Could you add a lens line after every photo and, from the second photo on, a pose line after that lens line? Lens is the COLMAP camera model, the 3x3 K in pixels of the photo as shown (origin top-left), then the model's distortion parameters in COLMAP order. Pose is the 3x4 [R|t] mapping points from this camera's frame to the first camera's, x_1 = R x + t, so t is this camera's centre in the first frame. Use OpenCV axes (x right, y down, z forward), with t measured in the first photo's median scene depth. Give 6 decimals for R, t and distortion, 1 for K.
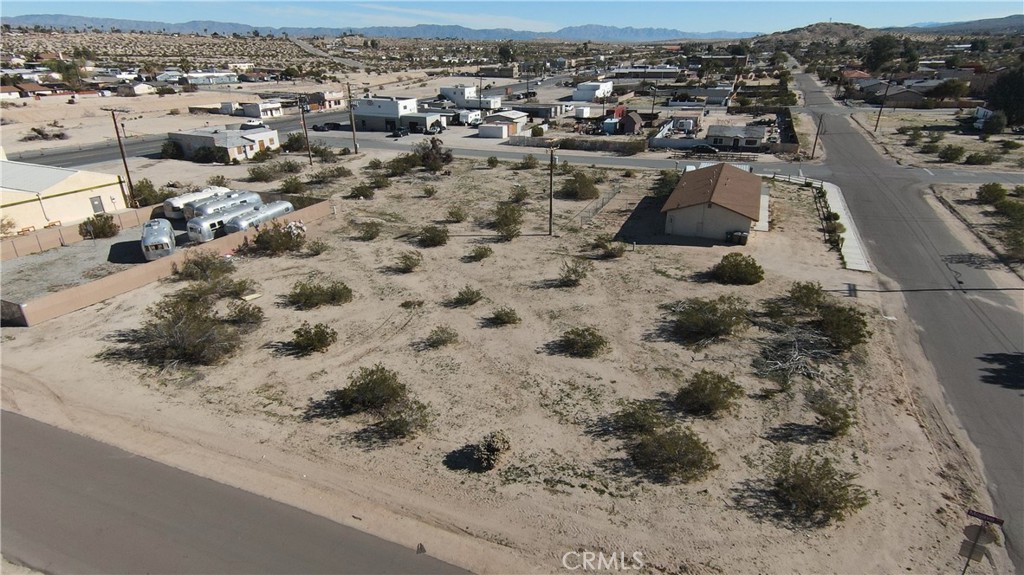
lens RADIAL K [[559.1, 0, 512.0], [0, 559.1, 287.5], [0, 0, 1]] dist [0.085334, -0.033679]
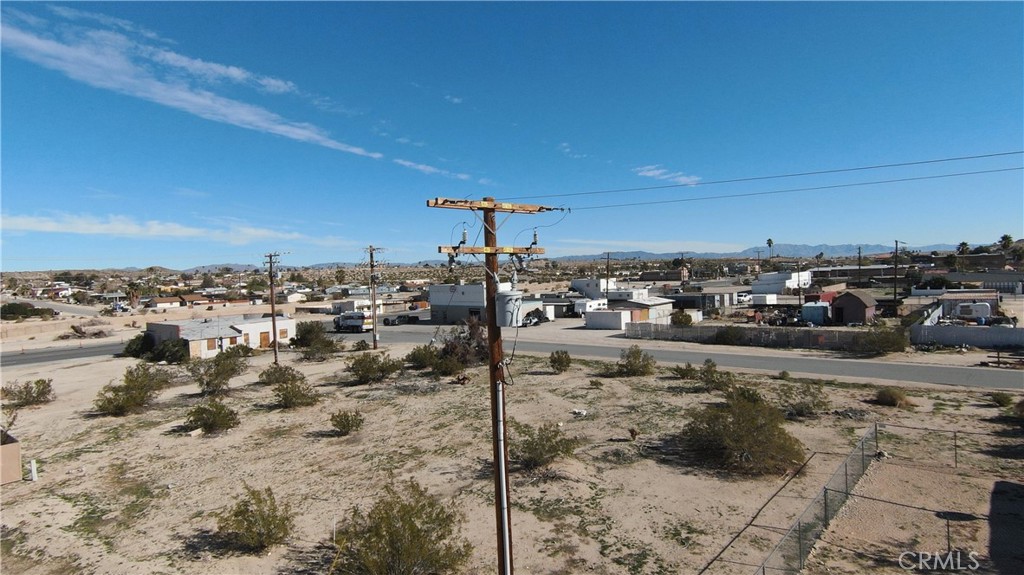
lens RADIAL K [[559.1, 0, 512.0], [0, 559.1, 287.5], [0, 0, 1]] dist [0.085334, -0.033679]
pose [[0.950657, -0.024747, -0.309254, 0.097054], [-0.089151, 0.932981, -0.348711, -0.124453], [0.297157, 0.359075, 0.884739, 0.610742]]
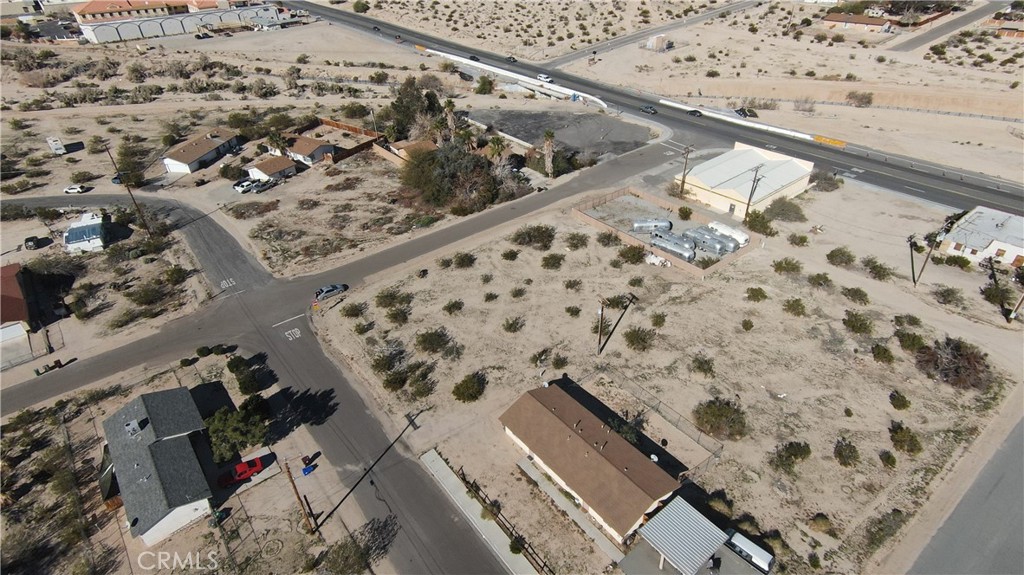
lens RADIAL K [[559.1, 0, 512.0], [0, 559.1, 287.5], [0, 0, 1]] dist [0.085334, -0.033679]
pose [[-0.480707, 0.512681, -0.711392, 0.795964], [-0.315350, 0.655924, 0.685797, -0.805661], [0.818215, 0.554005, -0.153633, 0.727151]]
